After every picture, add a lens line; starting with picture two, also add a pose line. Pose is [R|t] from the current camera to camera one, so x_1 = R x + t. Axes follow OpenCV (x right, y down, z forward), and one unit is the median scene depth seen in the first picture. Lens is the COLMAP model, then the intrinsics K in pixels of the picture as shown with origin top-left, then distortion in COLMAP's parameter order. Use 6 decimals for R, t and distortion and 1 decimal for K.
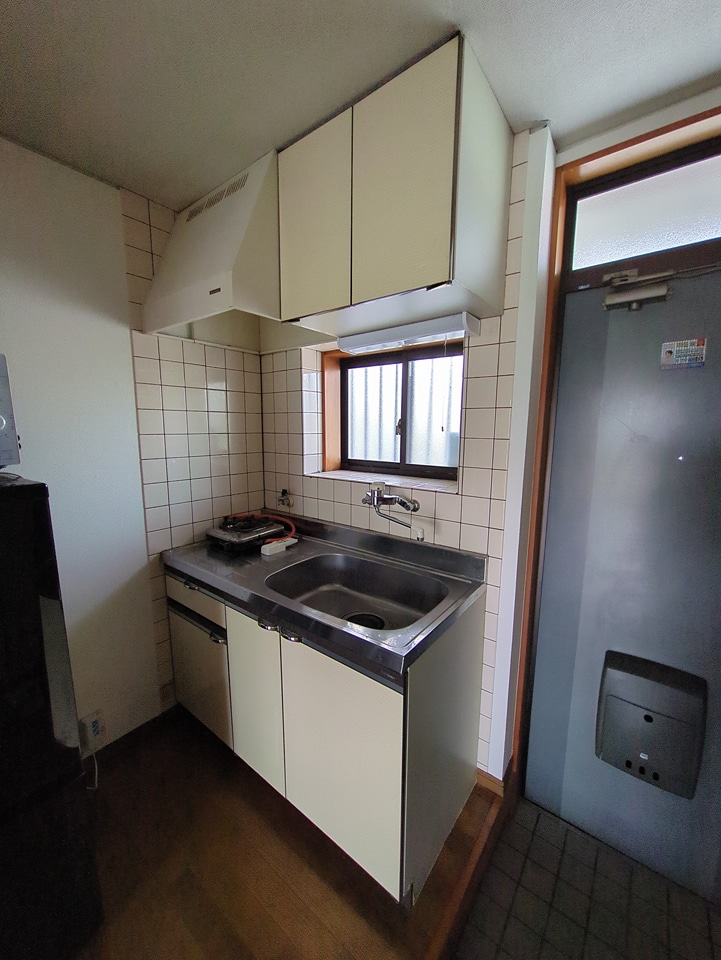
lens RADIAL K [[380.0, 0, 360.5], [0, 380.0, 480.0], [0, 0, 1]] dist [-0.003536, 0.000611]
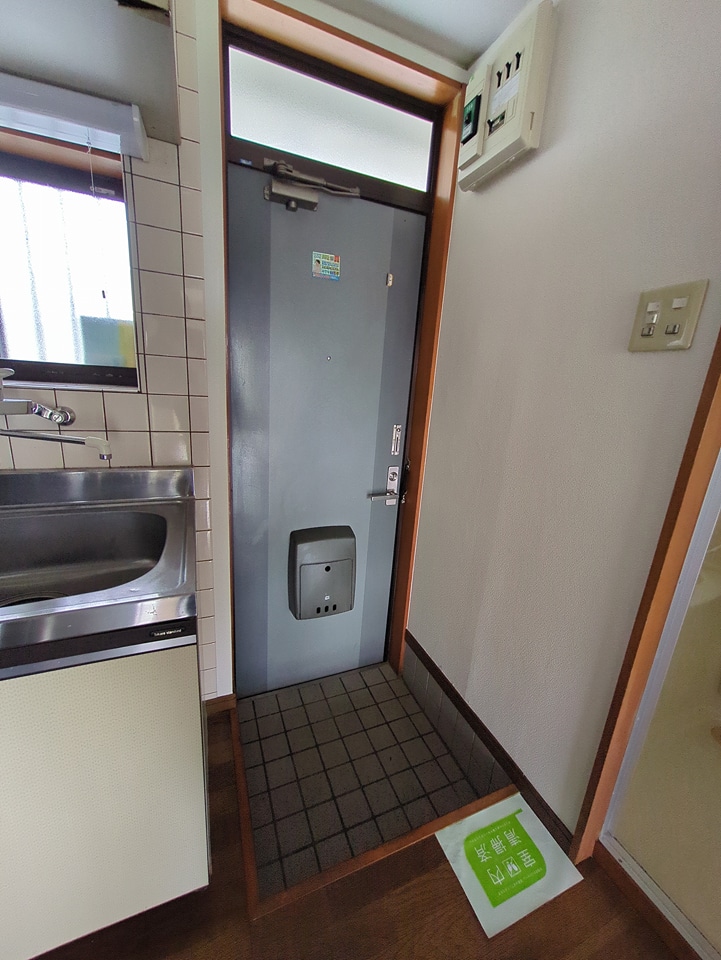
lens RADIAL K [[380.0, 0, 360.5], [0, 380.0, 480.0], [0, 0, 1]] dist [-0.003536, 0.000611]
pose [[0.485341, -0.192206, 0.852937, -0.218119], [0.065792, 0.980800, 0.183582, 0.103625], [-0.871846, -0.032983, 0.488668, 0.277234]]
